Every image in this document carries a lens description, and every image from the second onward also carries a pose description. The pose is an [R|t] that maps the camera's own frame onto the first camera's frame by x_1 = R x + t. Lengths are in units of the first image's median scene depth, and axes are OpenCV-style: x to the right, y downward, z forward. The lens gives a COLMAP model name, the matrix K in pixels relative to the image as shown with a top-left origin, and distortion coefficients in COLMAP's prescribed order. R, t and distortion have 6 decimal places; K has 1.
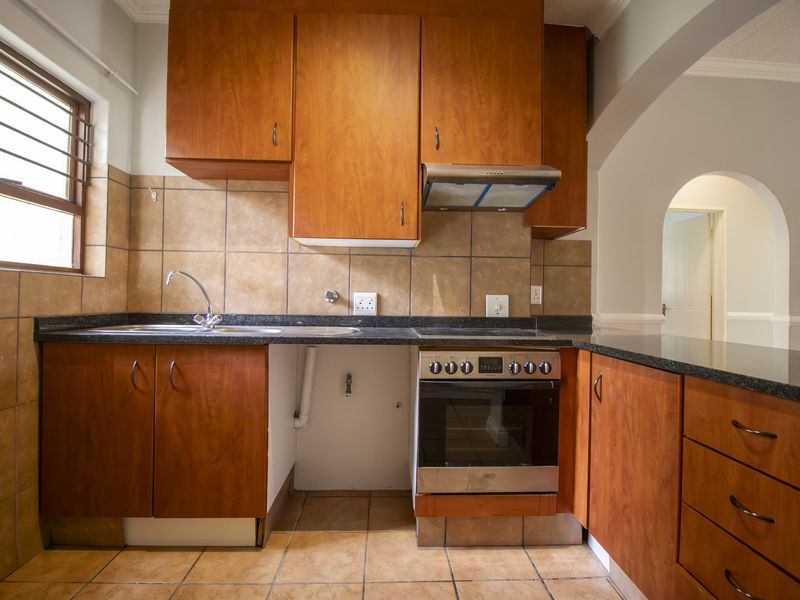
lens RADIAL K [[416.1, 0, 403.1], [0, 416.1, 294.7], [0, 0, 1]] dist [-0.004737, -0.002003]
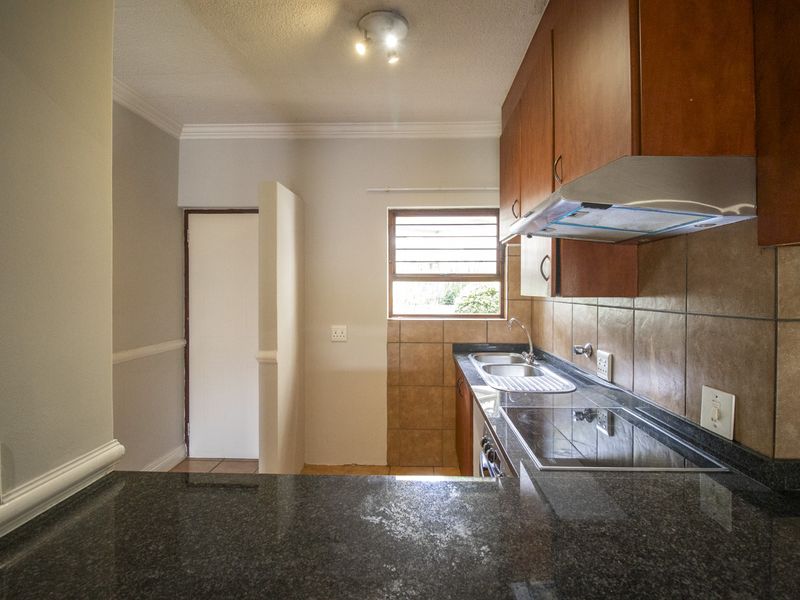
lens RADIAL K [[416.1, 0, 403.1], [0, 416.1, 294.7], [0, 0, 1]] dist [-0.004737, -0.002003]
pose [[-0.090354, -0.006656, -0.995887, 0.909692], [0.002769, 0.999972, -0.006935, -0.134849], [0.995906, -0.003385, -0.090333, 0.781058]]
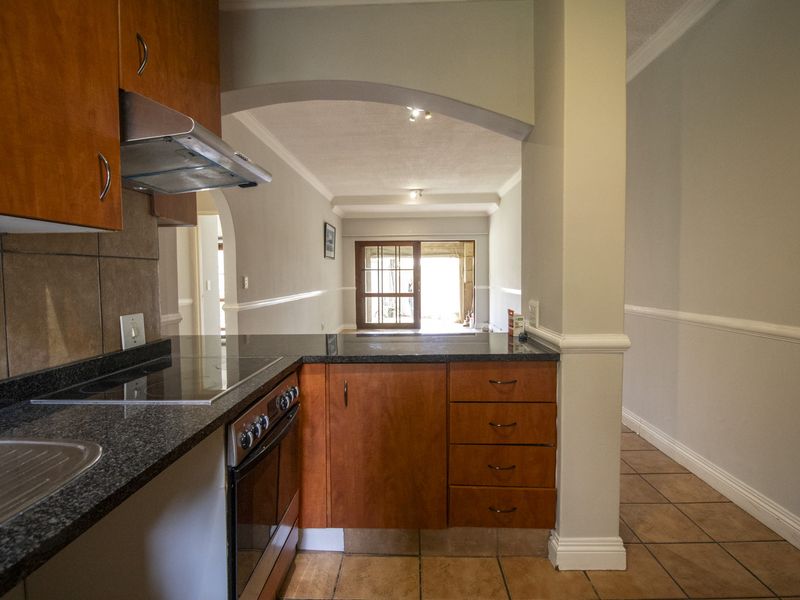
lens RADIAL K [[416.1, 0, 403.1], [0, 416.1, 294.7], [0, 0, 1]] dist [-0.004737, -0.002003]
pose [[0.080935, -0.061233, 0.994837, -0.475611], [0.002976, 0.998122, 0.061193, -0.083516], [-0.996715, -0.001992, 0.080965, 0.602911]]
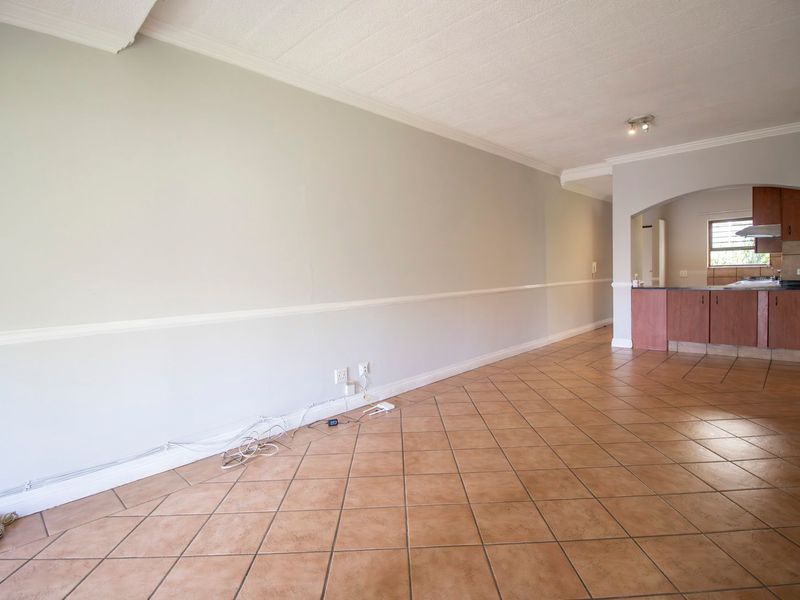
lens RADIAL K [[416.1, 0, 403.1], [0, 416.1, 294.7], [0, 0, 1]] dist [-0.004737, -0.002003]
pose [[-0.734099, 0.047259, -0.677396, 3.934936], [0.029144, 0.998849, 0.038102, -0.030071], [0.678416, 0.008229, -0.734632, 1.473094]]
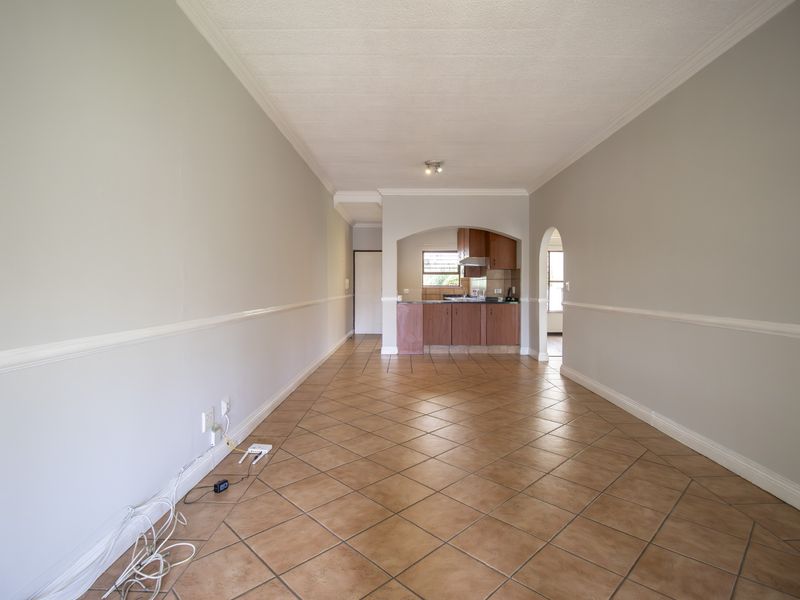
lens RADIAL K [[416.1, 0, 403.1], [0, 416.1, 294.7], [0, 0, 1]] dist [-0.004737, -0.002003]
pose [[-0.066639, 0.013195, -0.997690, 4.173619], [0.003047, 0.999911, 0.013021, -0.025730], [0.997772, -0.002172, -0.066674, 0.684179]]
